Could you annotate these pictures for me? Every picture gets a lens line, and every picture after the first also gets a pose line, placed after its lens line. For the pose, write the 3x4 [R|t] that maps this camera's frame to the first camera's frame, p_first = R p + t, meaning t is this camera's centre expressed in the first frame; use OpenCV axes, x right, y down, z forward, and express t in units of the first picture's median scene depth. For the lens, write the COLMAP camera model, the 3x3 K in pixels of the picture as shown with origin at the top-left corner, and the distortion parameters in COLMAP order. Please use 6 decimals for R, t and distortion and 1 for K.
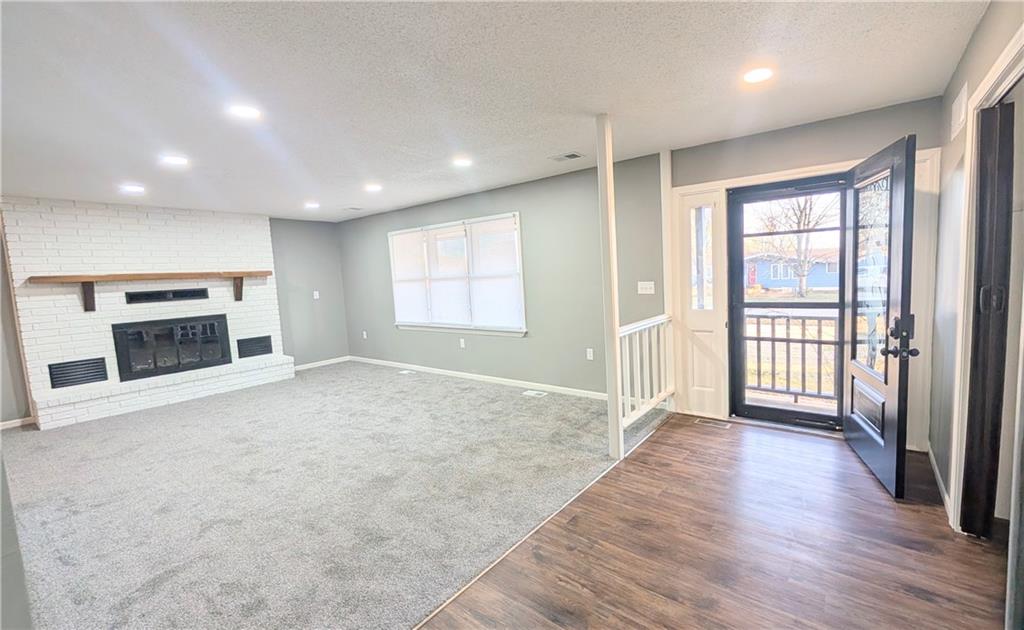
lens RADIAL K [[421.3, 0, 558.4], [0, 421.3, 313.1], [0, 0, 1]] dist [-0.000944, -0.000171]
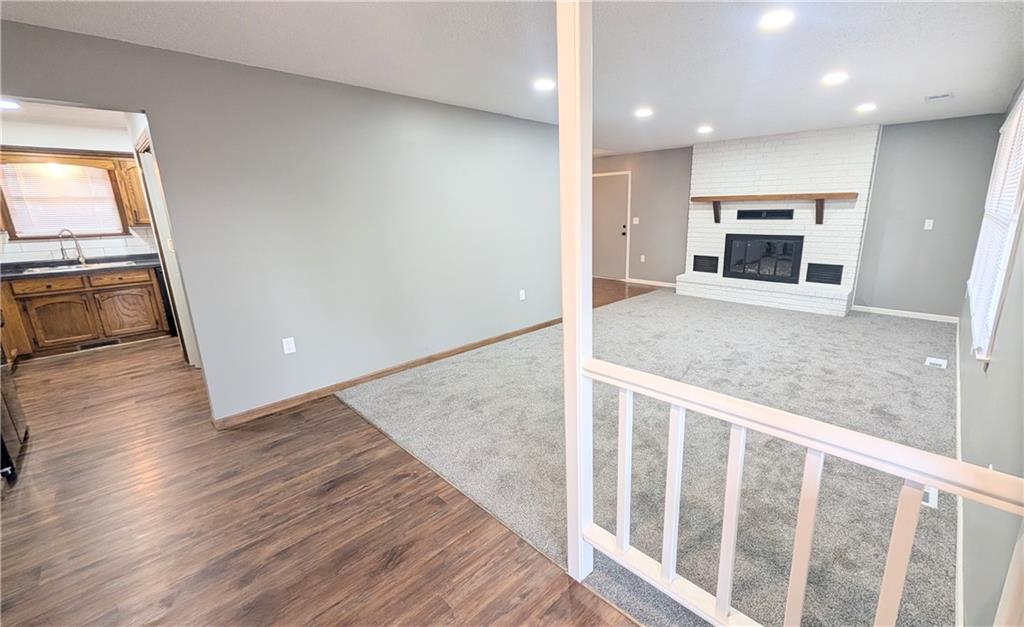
lens RADIAL K [[421.3, 0, 558.4], [0, 421.3, 311.6], [0, 0, 1]] dist [-0.000944, -0.000171]
pose [[-0.120043, 0.288185, -0.950021, 0.364303], [-0.076093, 0.951455, 0.298235, -0.097983], [0.989848, 0.108091, -0.092287, 0.618061]]
